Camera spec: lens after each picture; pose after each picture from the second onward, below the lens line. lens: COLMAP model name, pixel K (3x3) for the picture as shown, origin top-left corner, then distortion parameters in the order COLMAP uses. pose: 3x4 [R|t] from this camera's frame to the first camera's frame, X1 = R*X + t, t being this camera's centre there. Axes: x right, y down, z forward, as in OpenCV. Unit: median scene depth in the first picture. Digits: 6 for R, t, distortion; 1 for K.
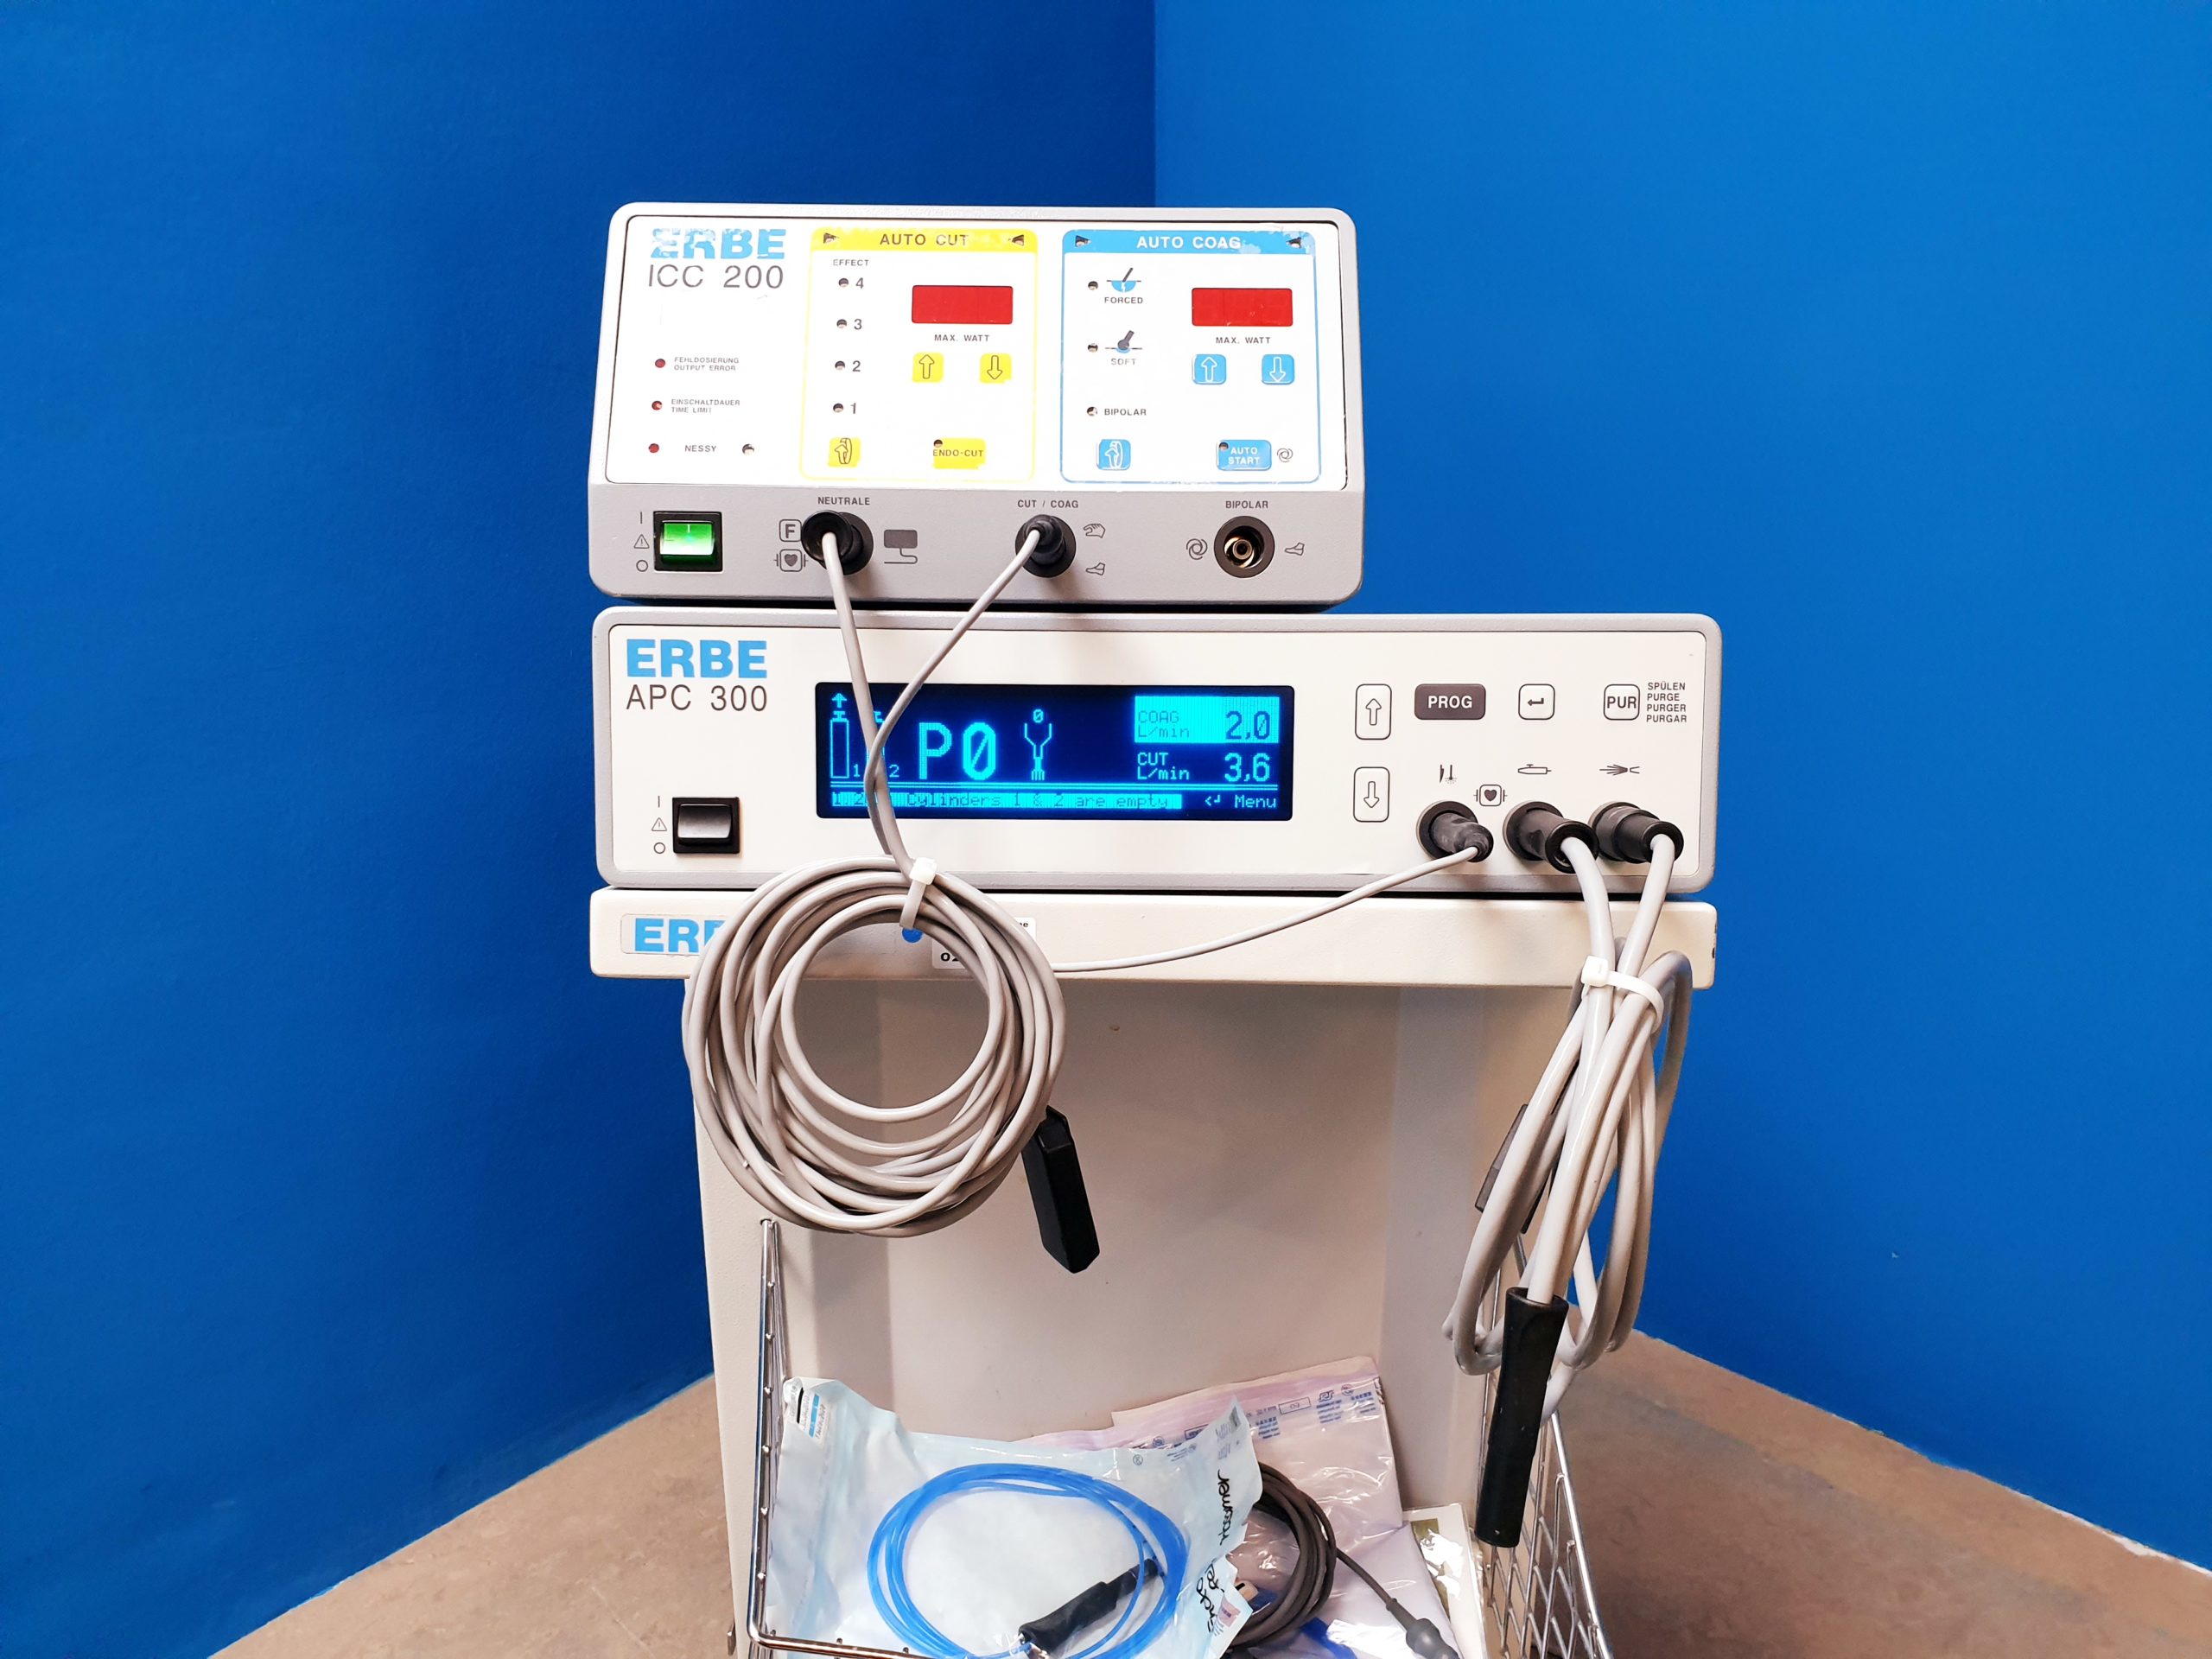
lens RADIAL K [[1745.4, 0, 1110.4], [0, 1745.4, 834.4], [0, 0, 1]] dist [-0.008260, 0.003873]
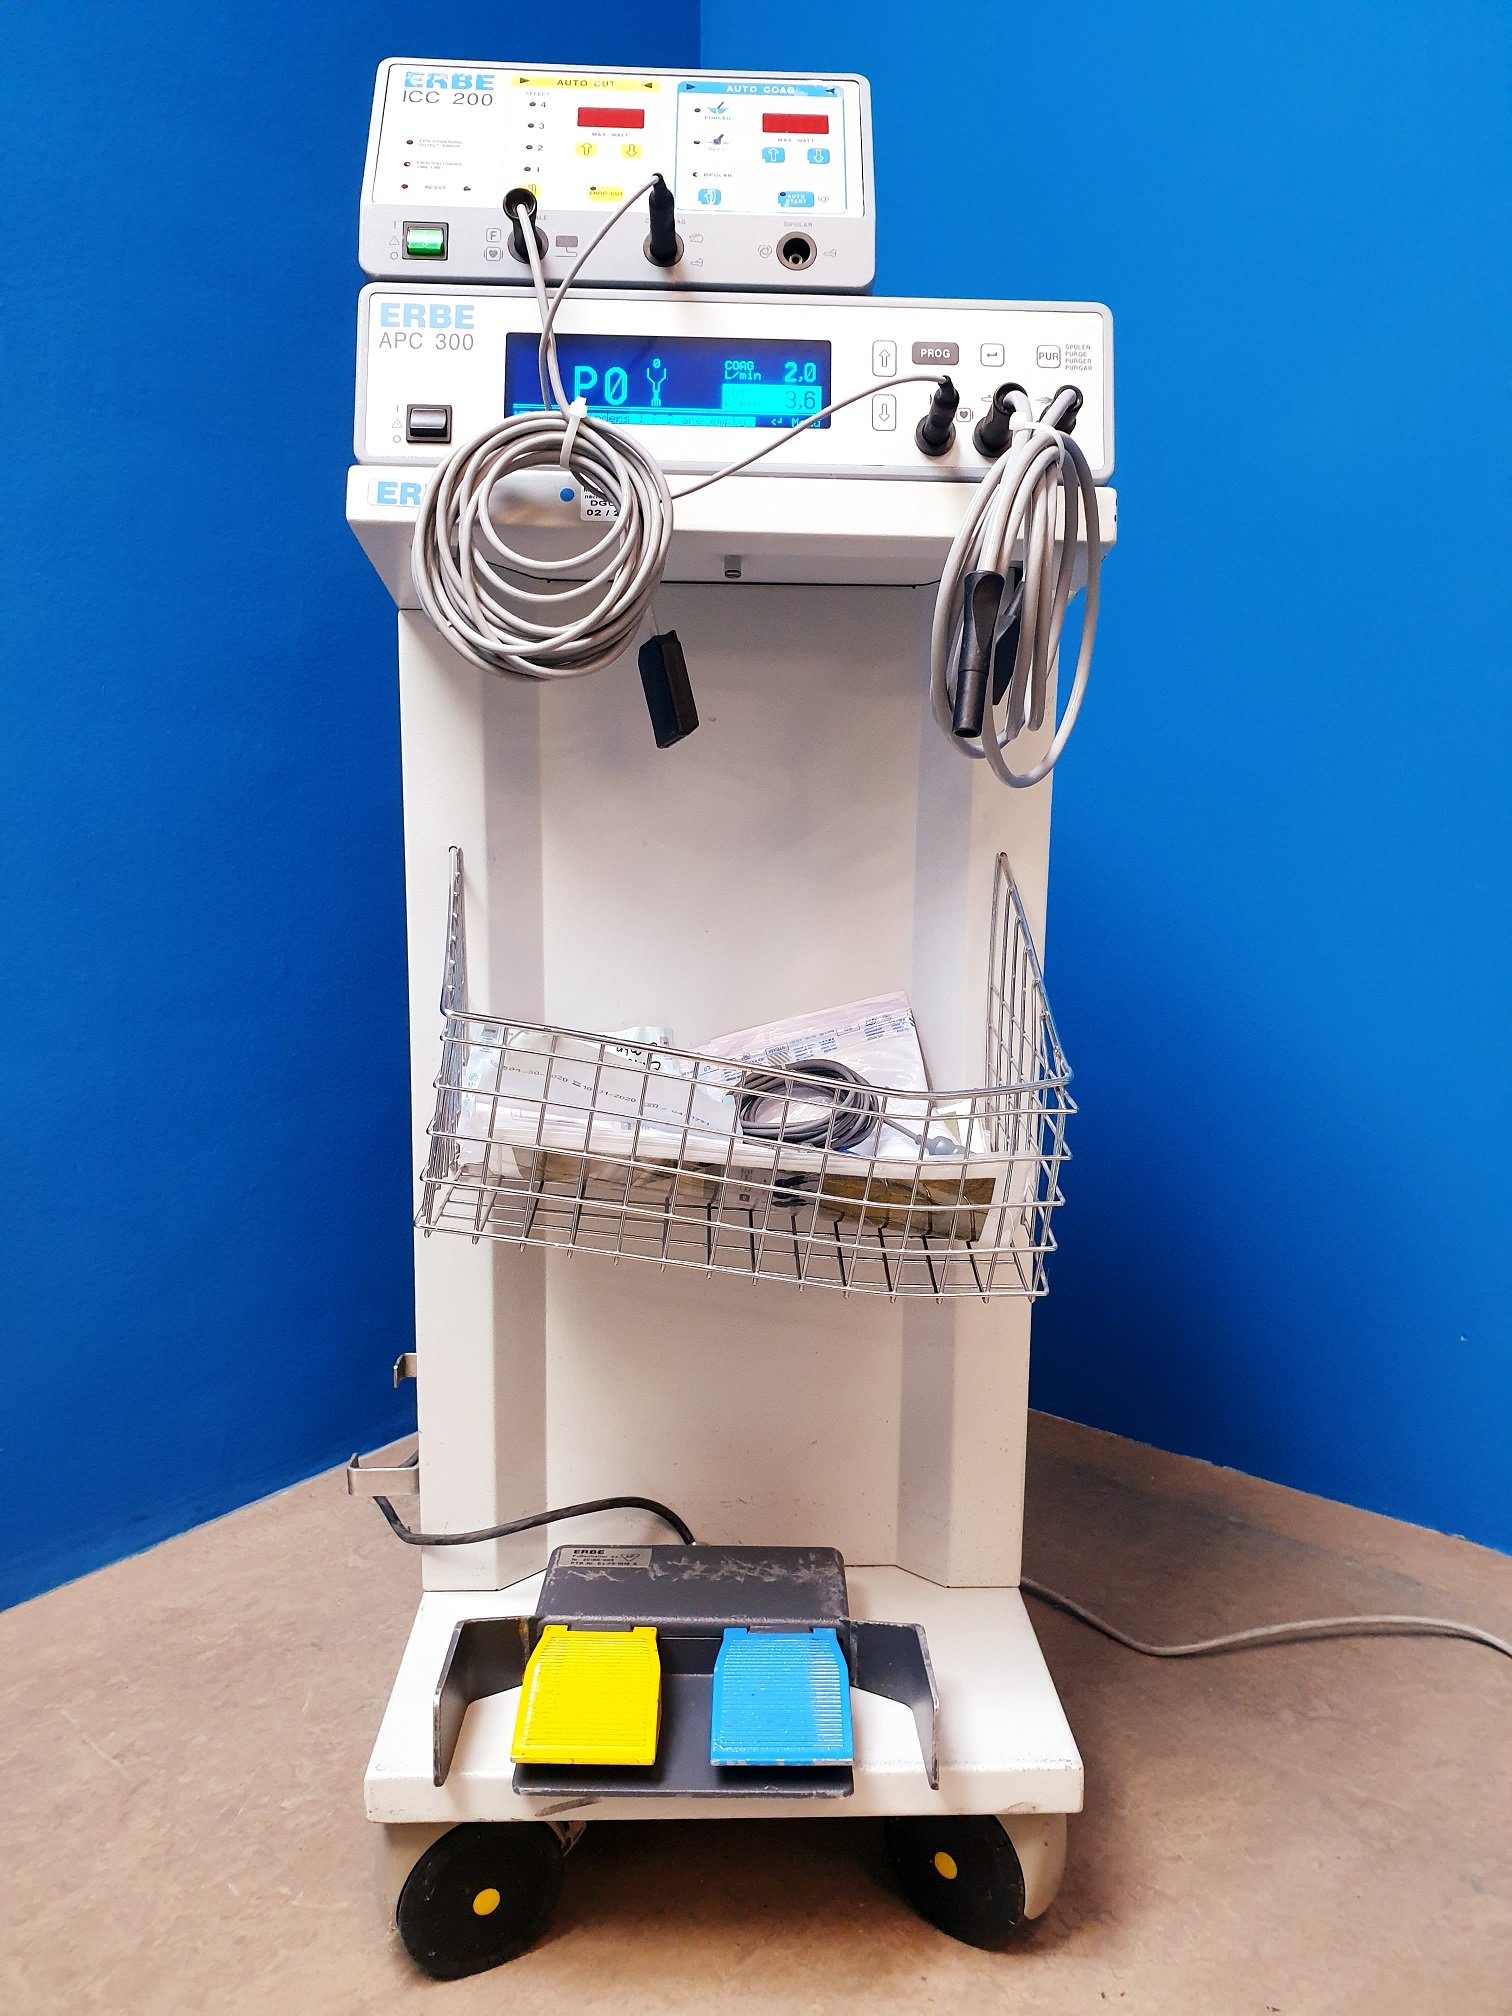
lens RADIAL K [[1590.7, 0, 775.1], [0, 1590.7, 990.0], [0, 0, 1]] dist [-0.008260, 0.003873]
pose [[0.999468, 0.005233, 0.032198, 0.017417], [-0.000149, 0.987769, -0.155923, 0.669921], [-0.032620, 0.155835, 0.987244, -0.251526]]
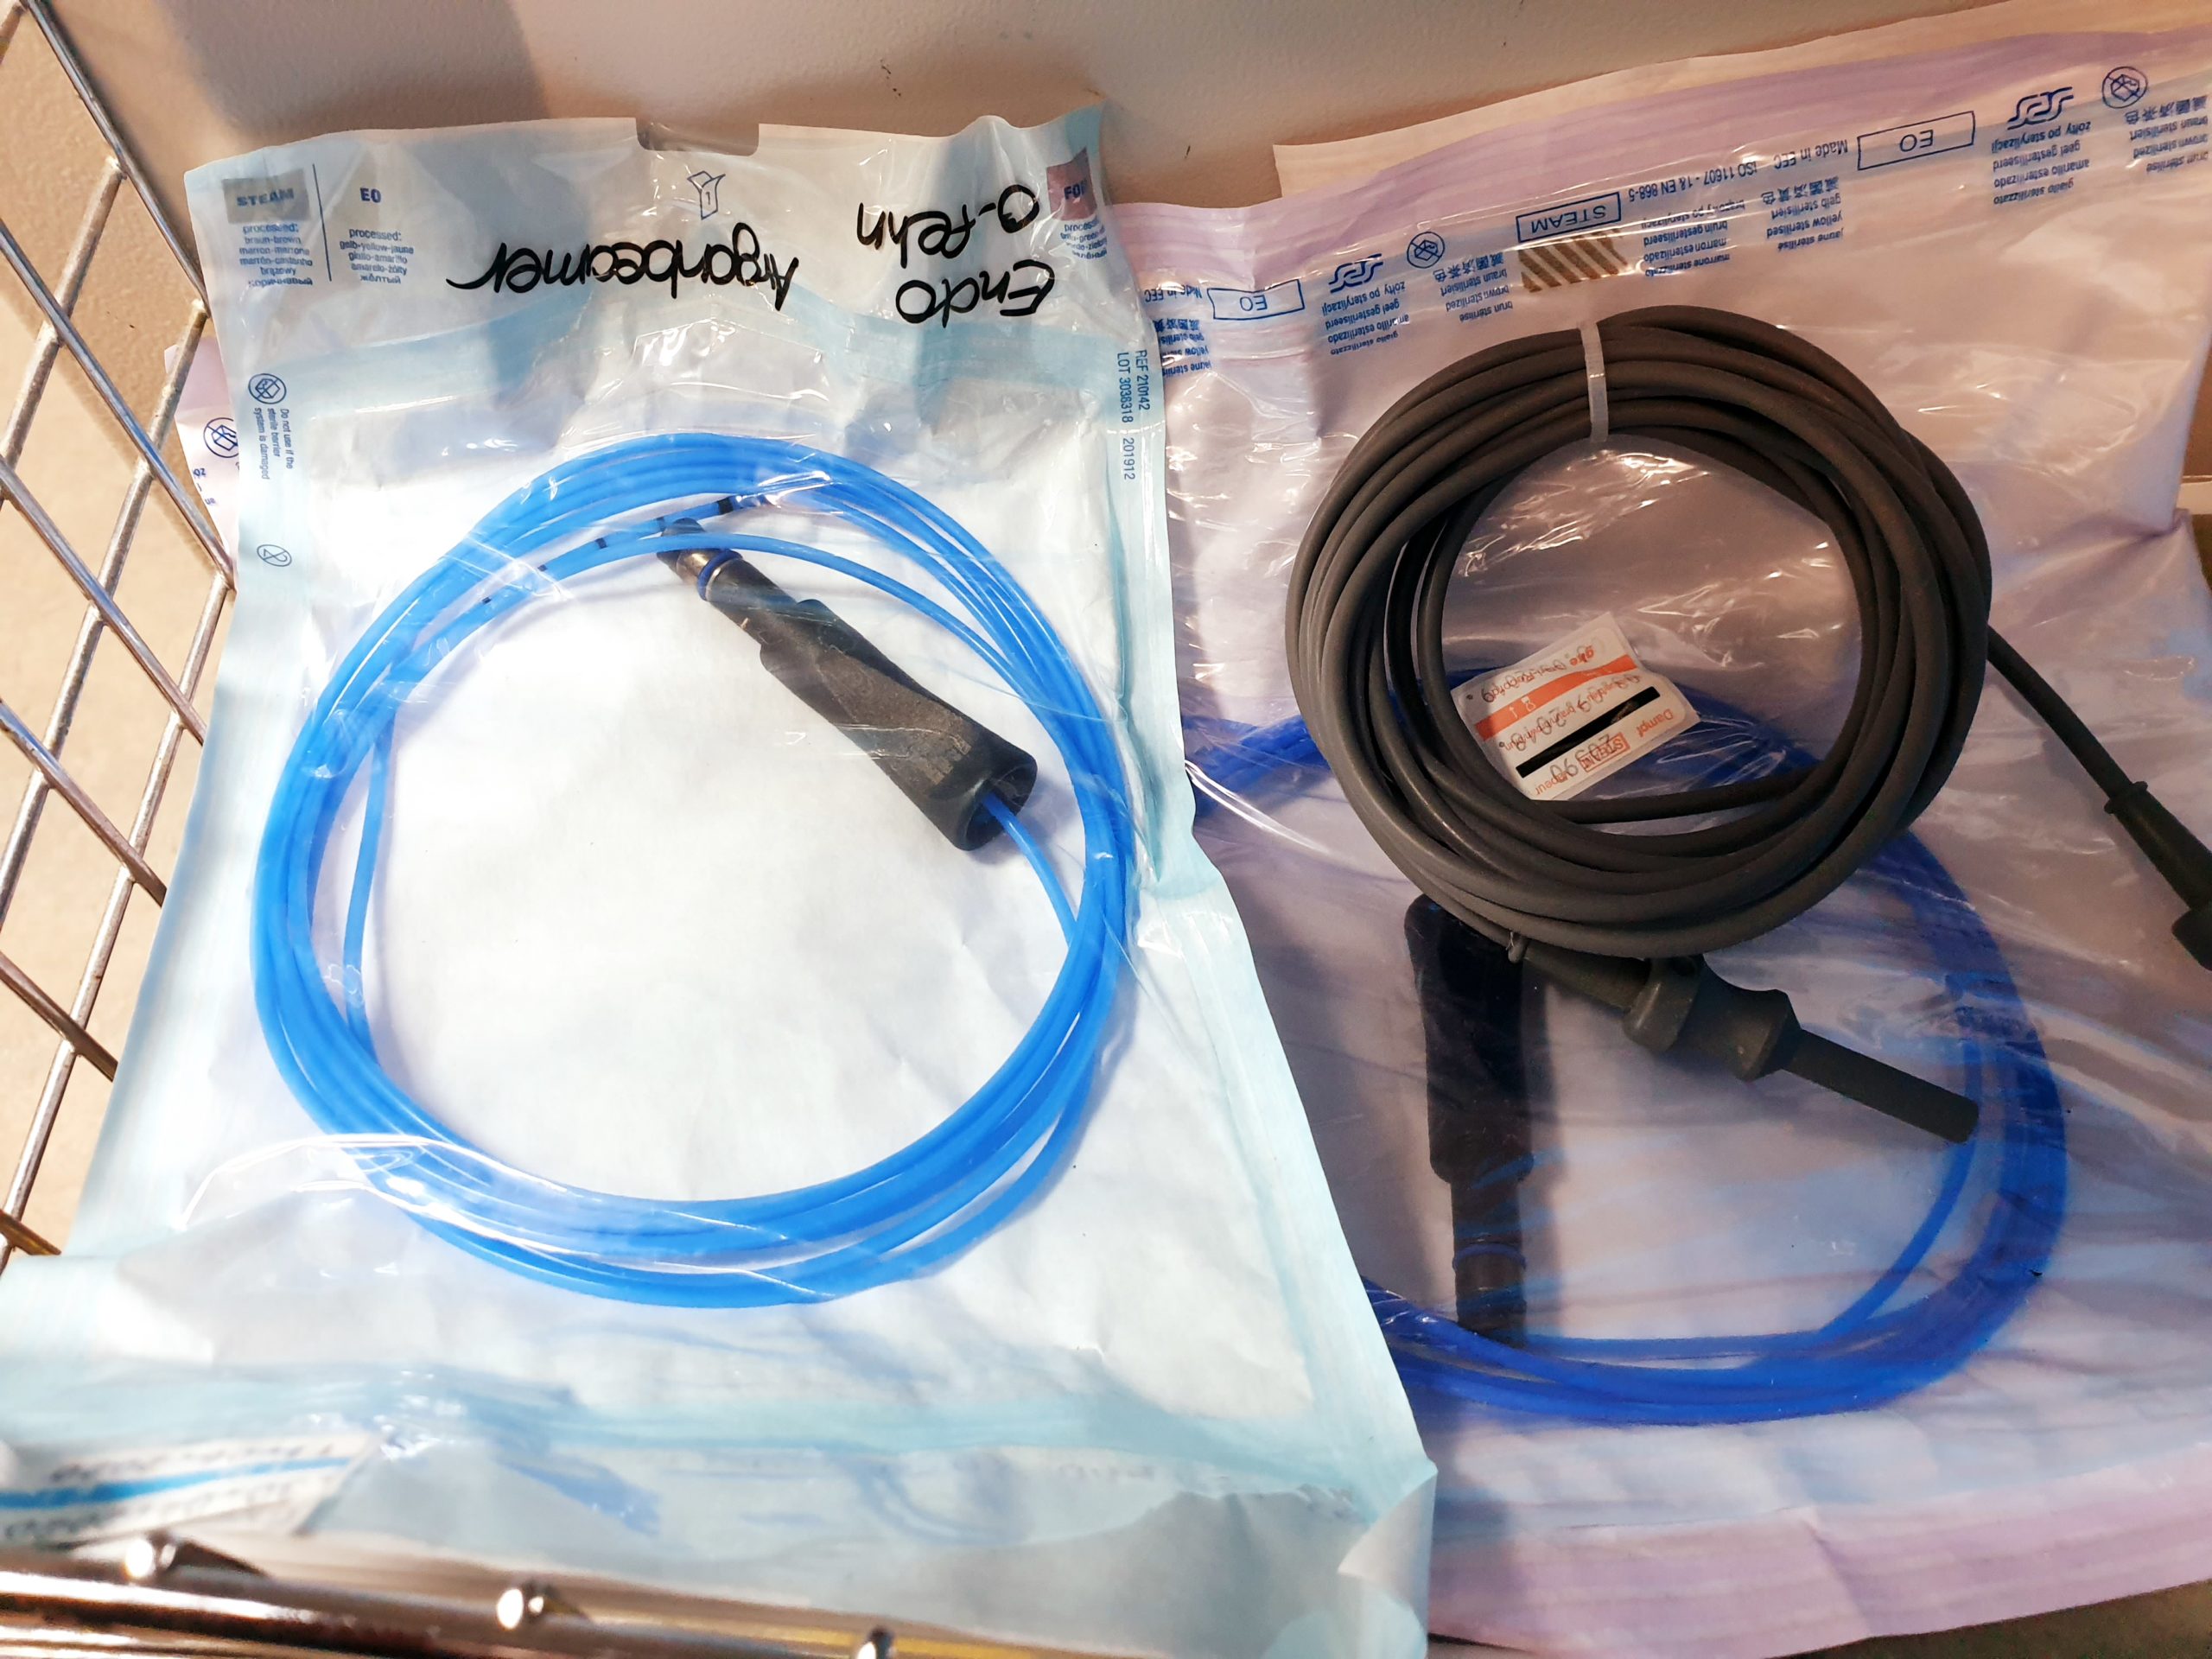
lens RADIAL K [[1745.4, 0, 1147.3], [0, 1745.4, 832.4], [0, 0, 1]] dist [-0.008260, 0.003873]
pose [[0.998692, 0.042804, -0.027956, -0.011038], [-0.012690, 0.737261, 0.675489, 0.306030], [0.049524, -0.674251, 0.736840, 0.982671]]
